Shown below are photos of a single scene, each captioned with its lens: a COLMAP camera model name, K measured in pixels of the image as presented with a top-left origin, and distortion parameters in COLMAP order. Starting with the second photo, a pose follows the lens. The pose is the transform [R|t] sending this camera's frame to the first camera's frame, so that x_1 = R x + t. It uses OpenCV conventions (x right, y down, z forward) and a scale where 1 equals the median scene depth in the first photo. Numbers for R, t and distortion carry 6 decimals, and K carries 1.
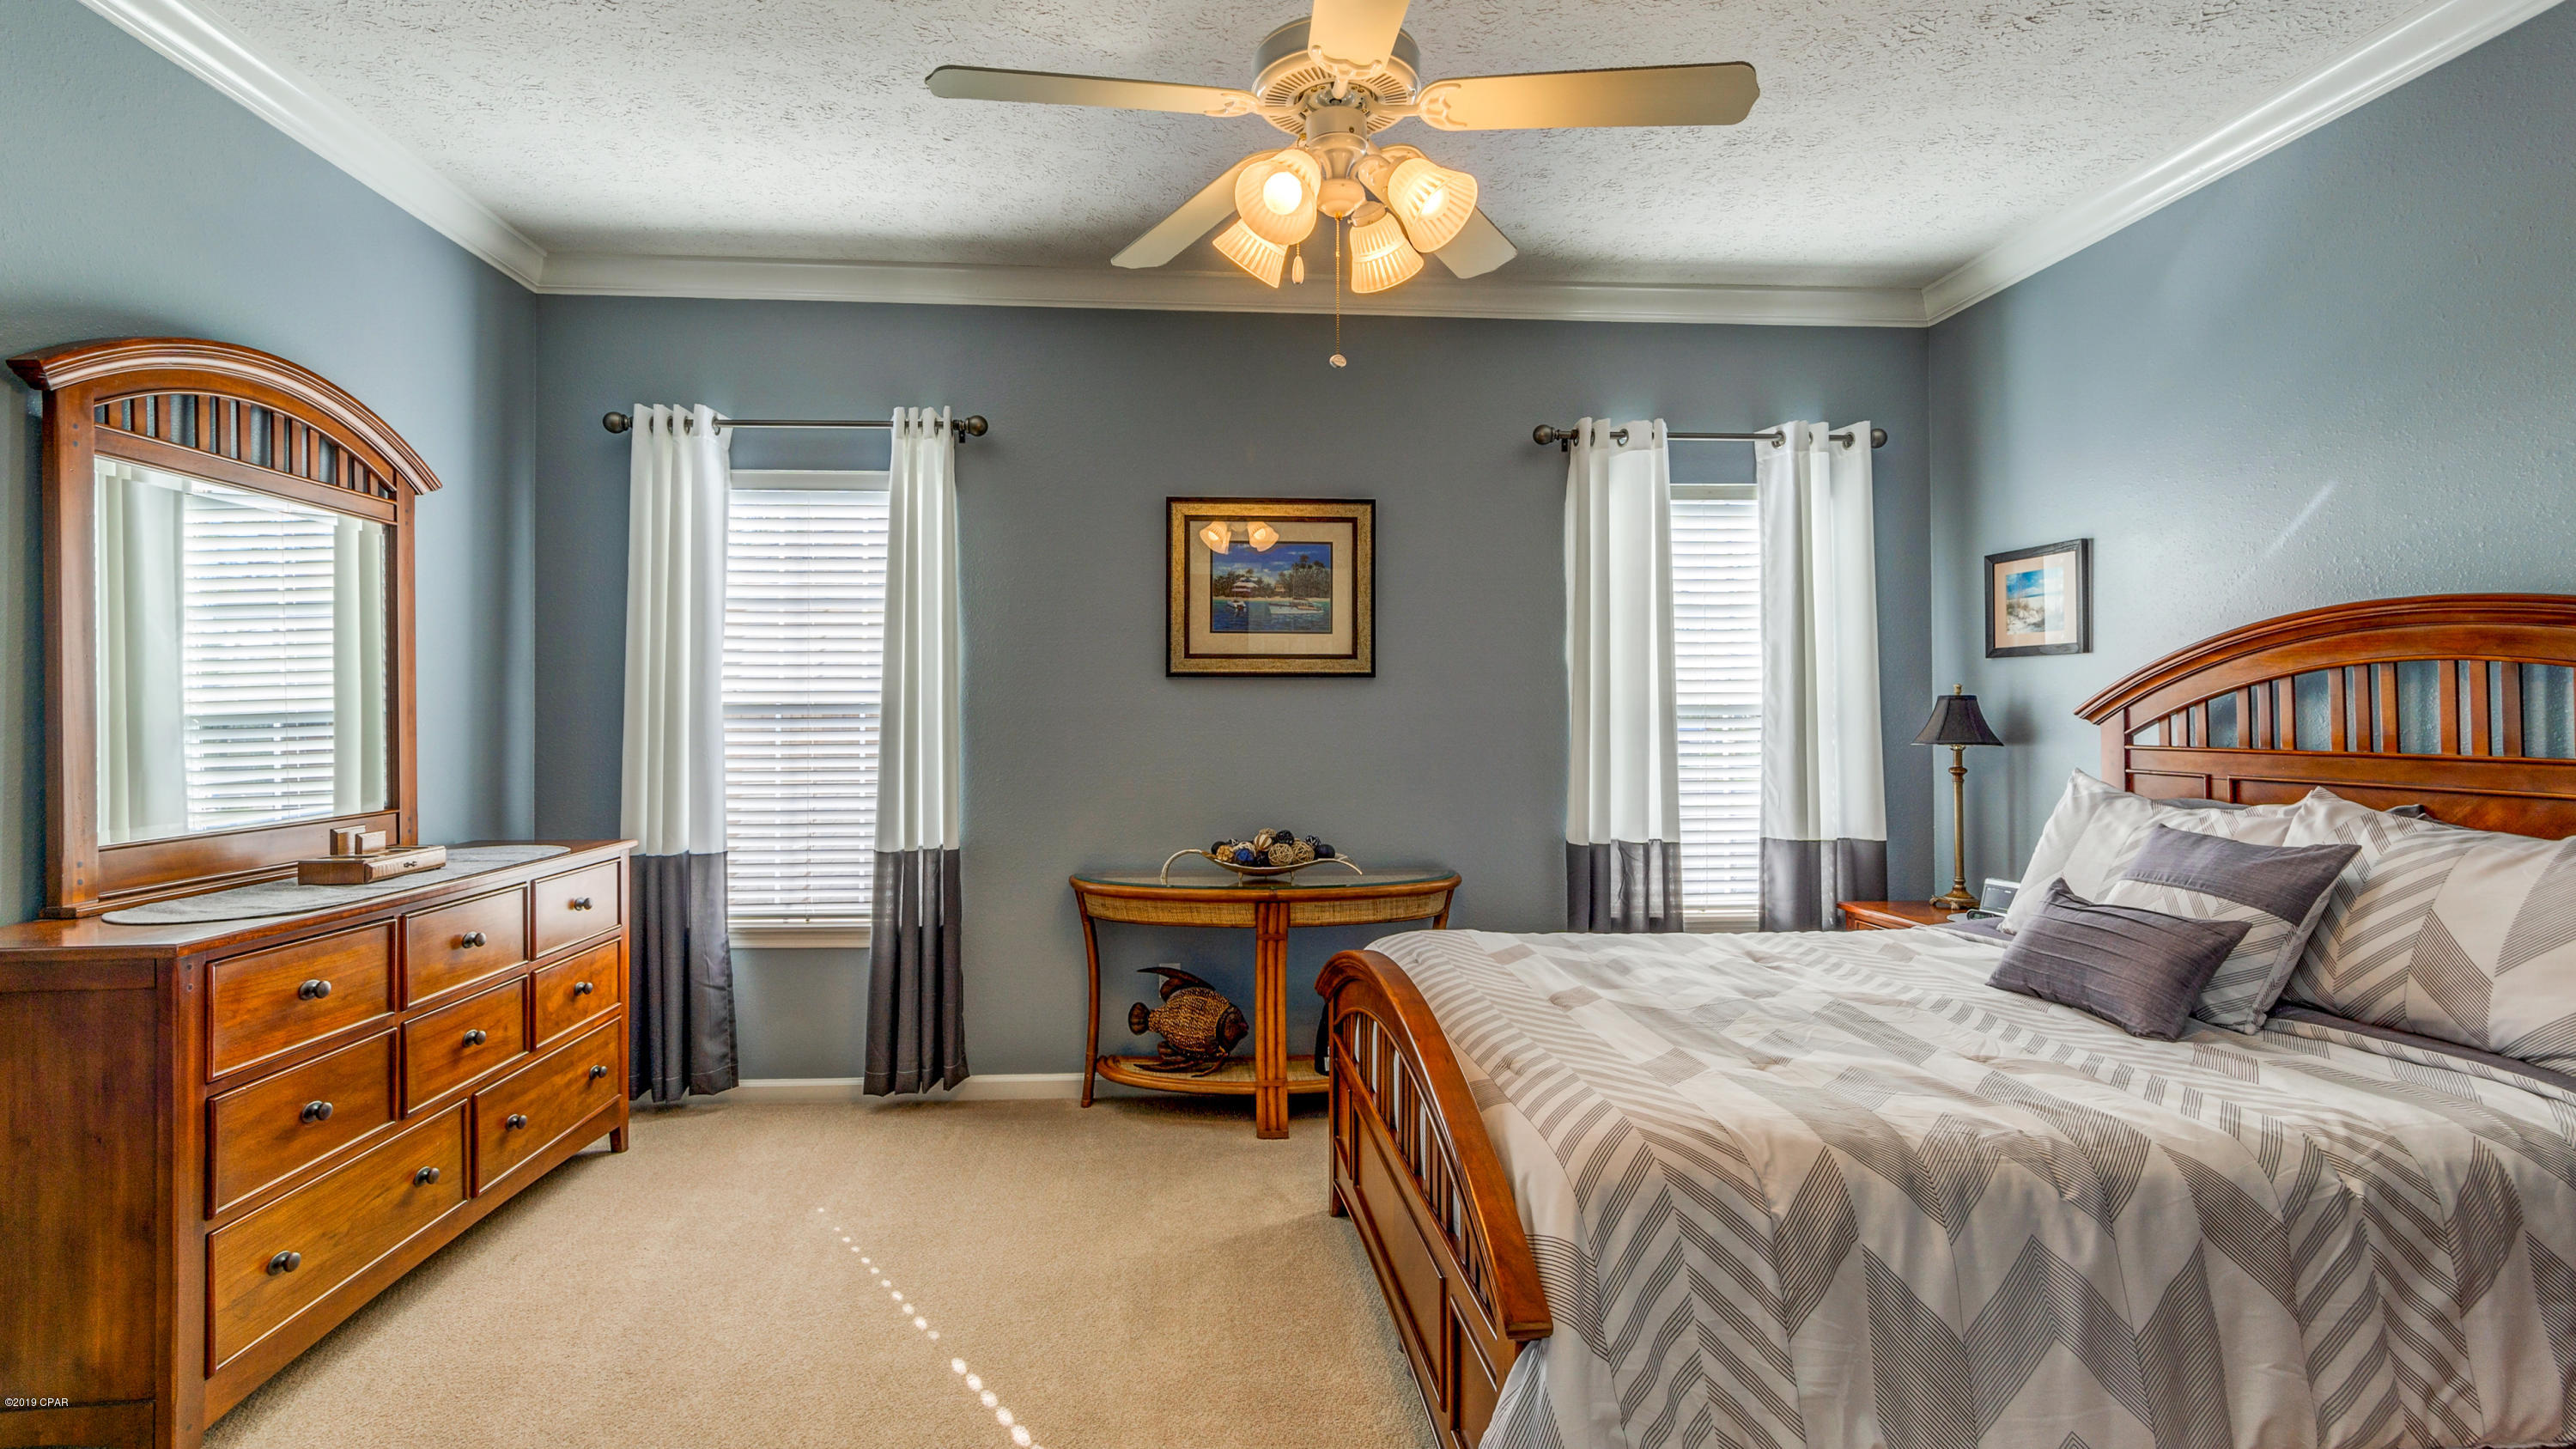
lens RADIAL K [[1142.3, 0, 1287.2], [0, 1142.3, 711.7], [0, 0, 1]] dist [0.002206, 0.000652]
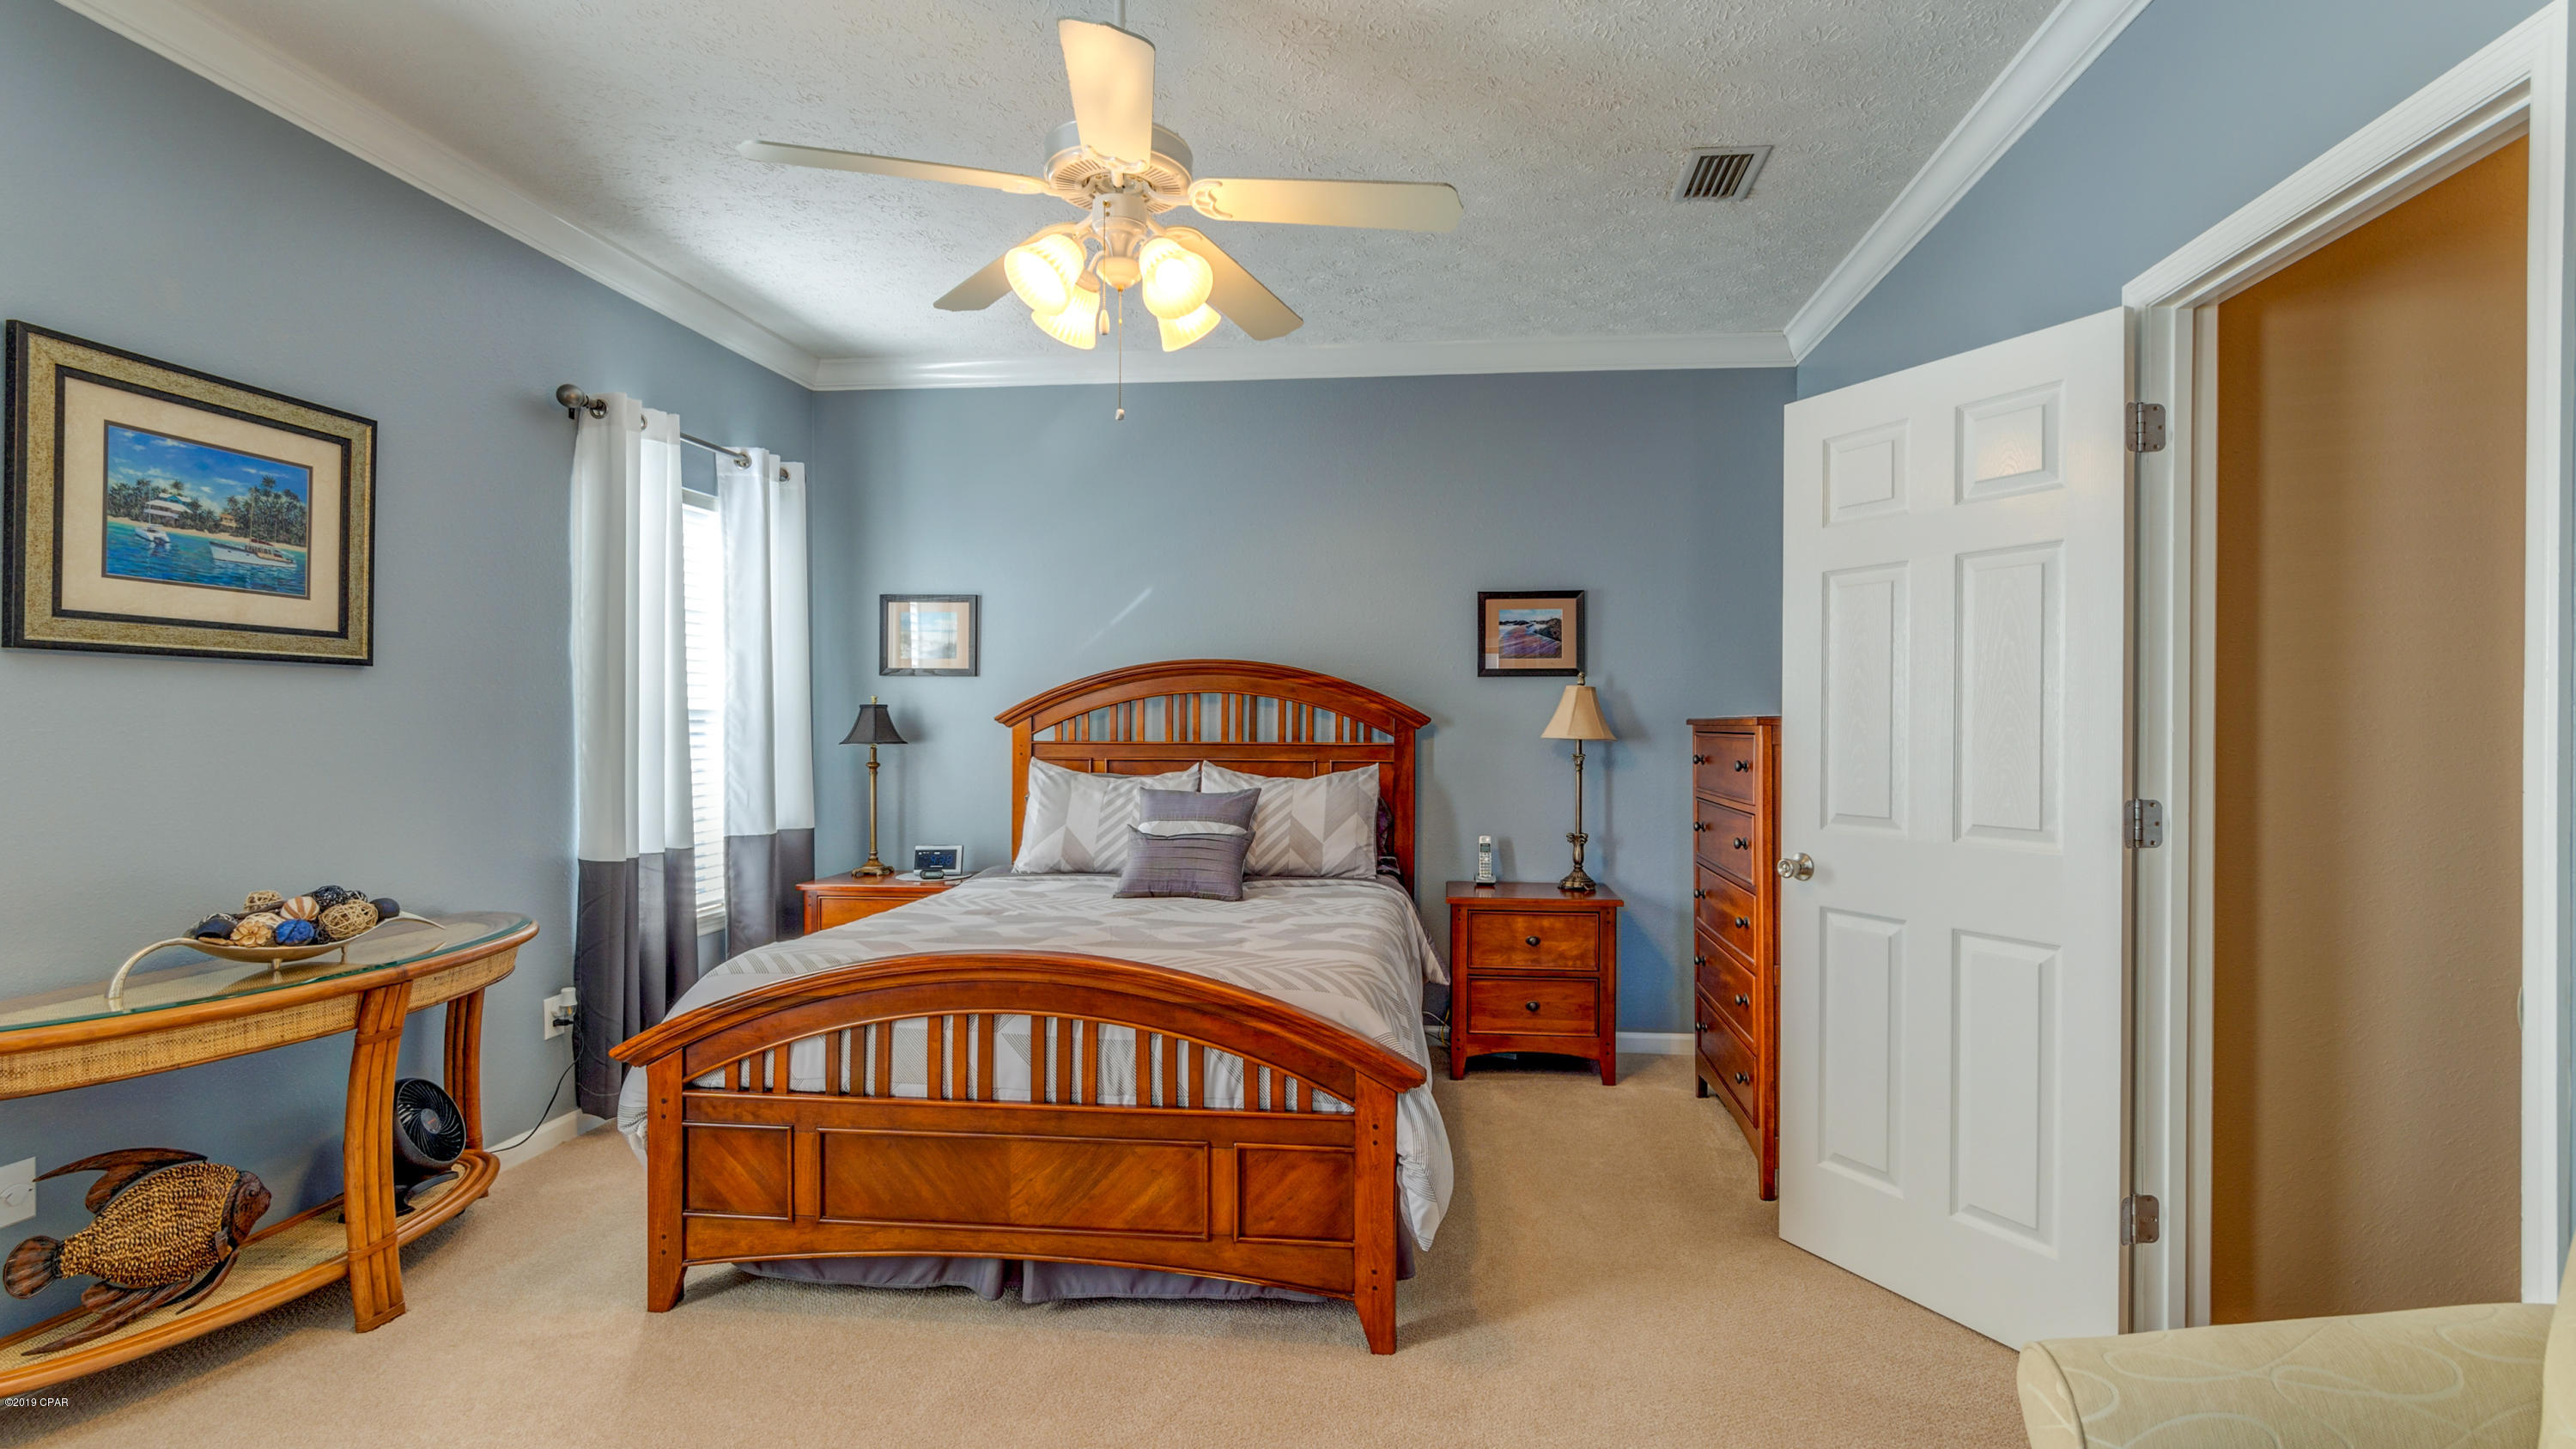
lens RADIAL K [[1142.3, 0, 1306.3], [0, 1142.3, 723.3], [0, 0, 1]] dist [0.002206, 0.000652]
pose [[0.206978, -0.000485, 0.978345, -0.517701], [-0.009206, 0.999955, 0.002443, -0.000864], [-0.978302, -0.009512, 0.206964, 0.270892]]
